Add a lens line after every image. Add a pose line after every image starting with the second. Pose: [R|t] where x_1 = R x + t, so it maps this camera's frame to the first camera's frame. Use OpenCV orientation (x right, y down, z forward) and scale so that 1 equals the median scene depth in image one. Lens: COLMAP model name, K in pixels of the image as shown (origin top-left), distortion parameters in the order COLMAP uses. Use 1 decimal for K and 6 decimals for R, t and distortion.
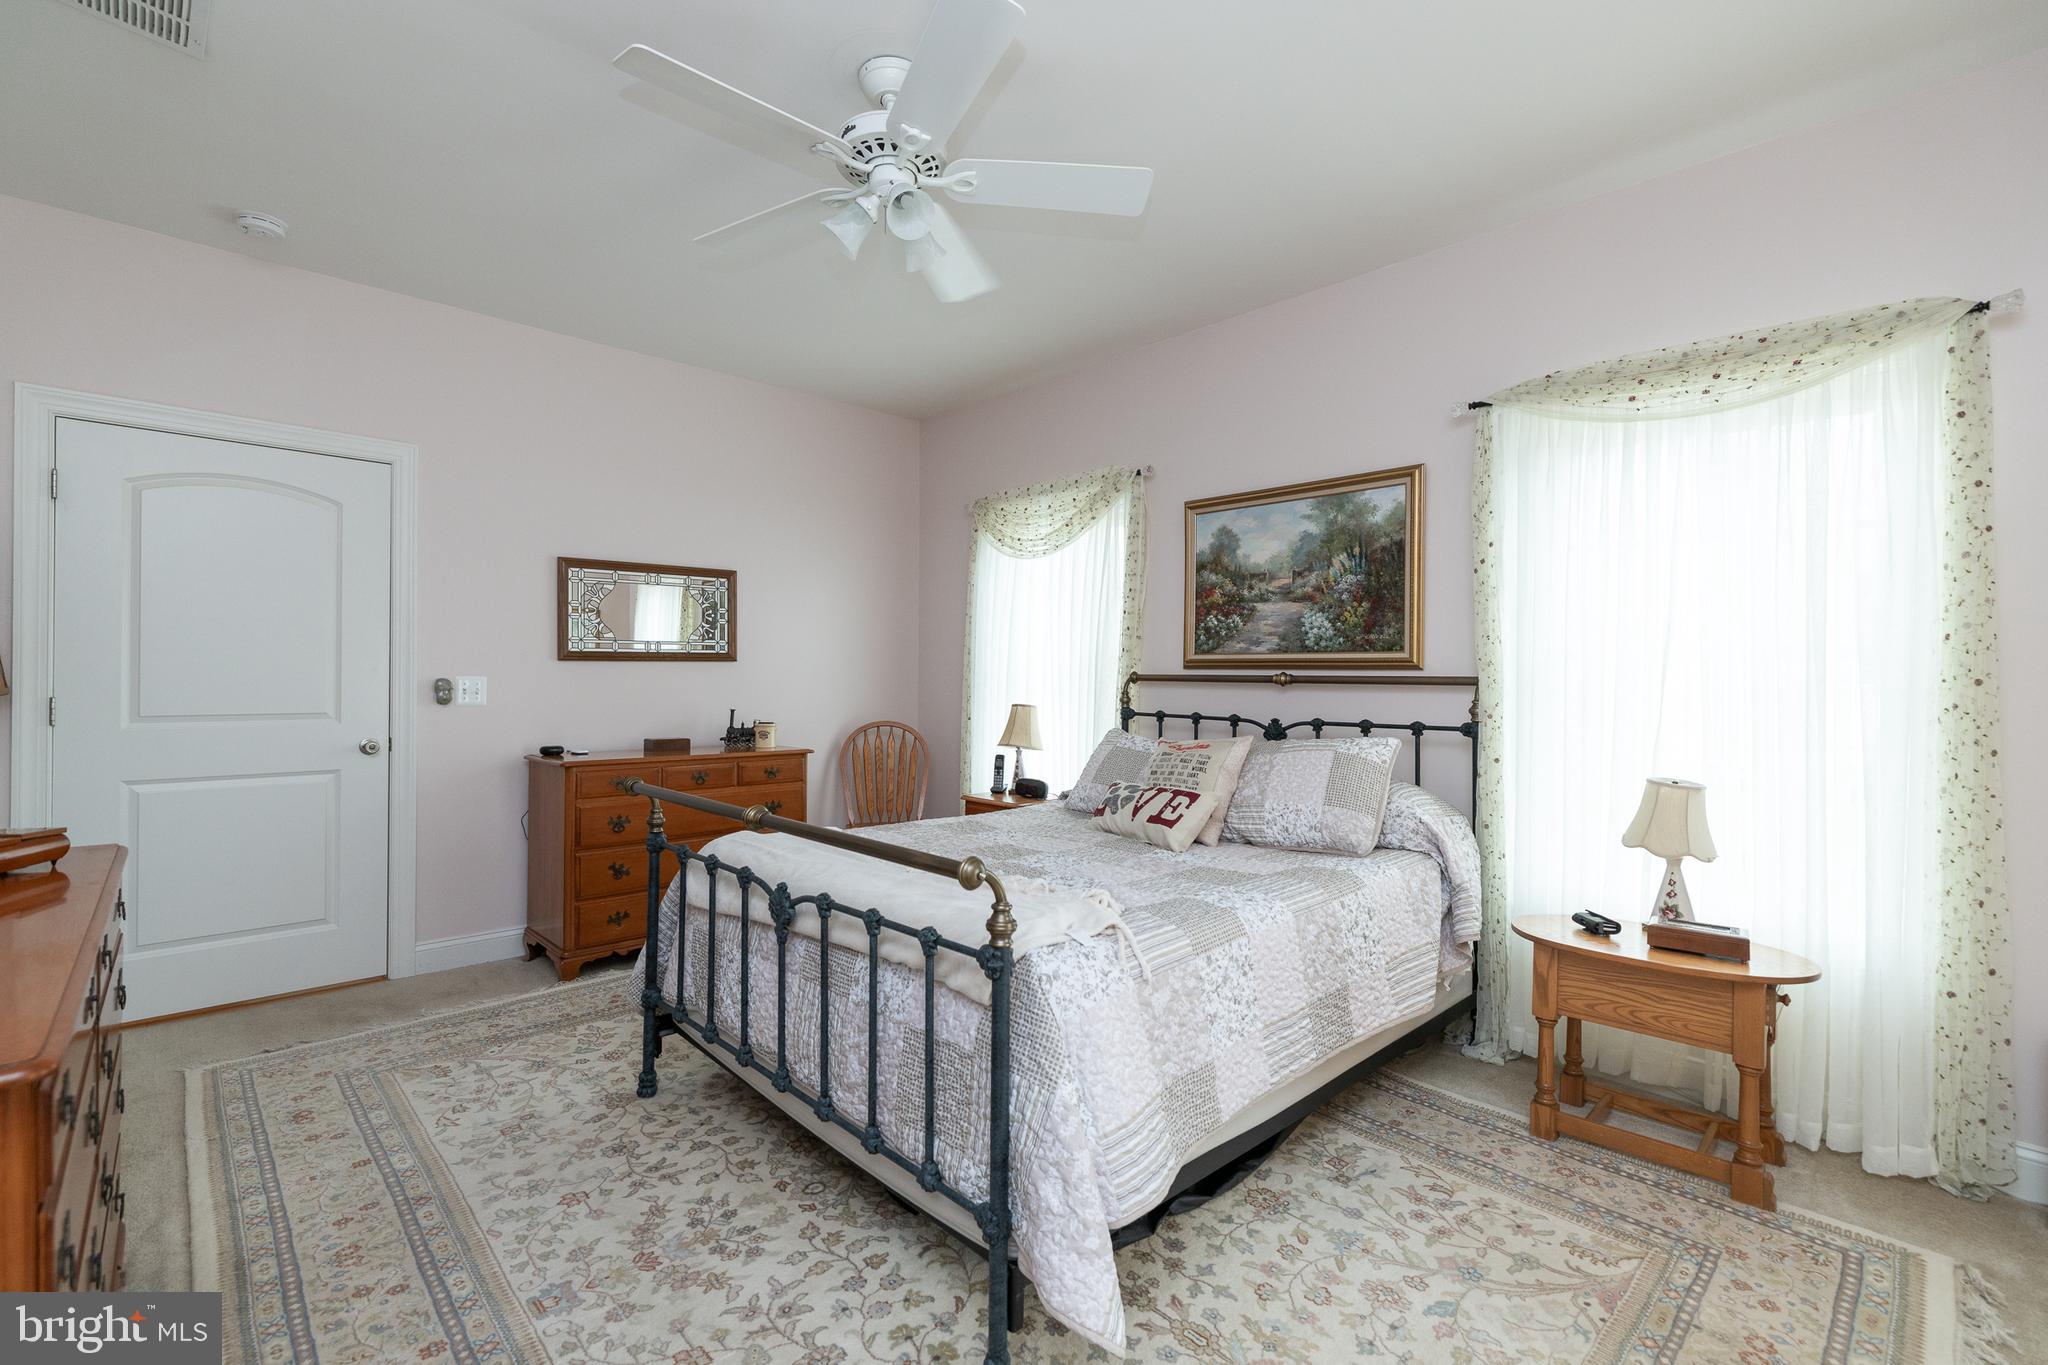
lens RADIAL K [[886.9, 0, 1024.0], [0, 886.9, 682.5], [0, 0, 1]] dist [0.000759, 0.000231]
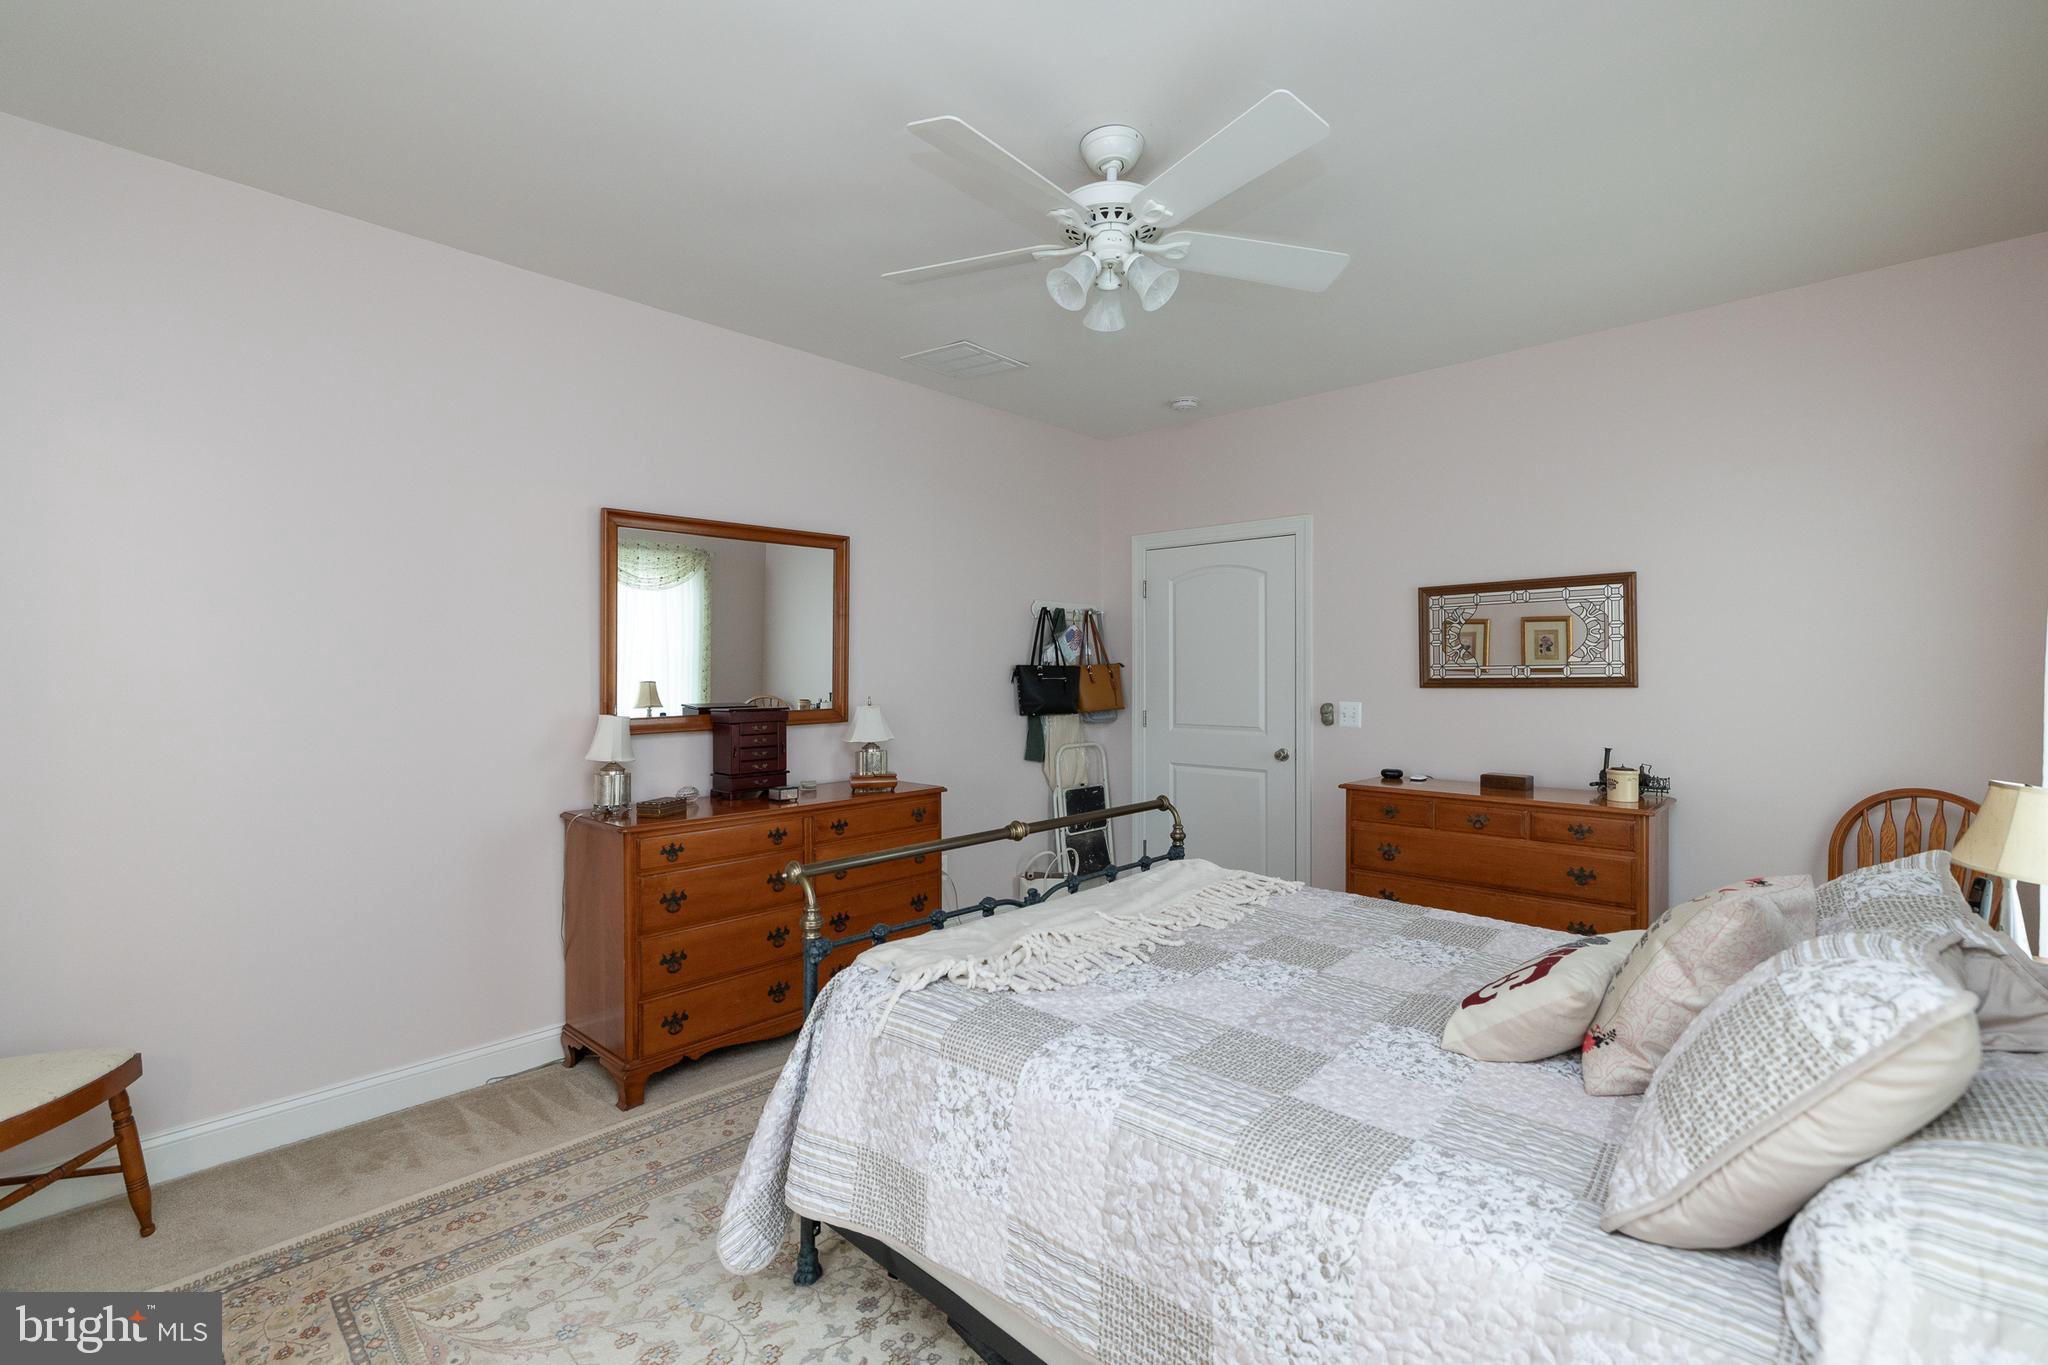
lens RADIAL K [[927.3, 0, 1024.0], [0, 927.3, 682.5], [0, 0, 1]] dist [-0.039404, -0.000078]
pose [[0.056550, 0.003765, -0.998393, 0.526676], [-0.010596, 0.999939, 0.003171, -0.030221], [0.998344, 0.010400, 0.056587, 0.491057]]
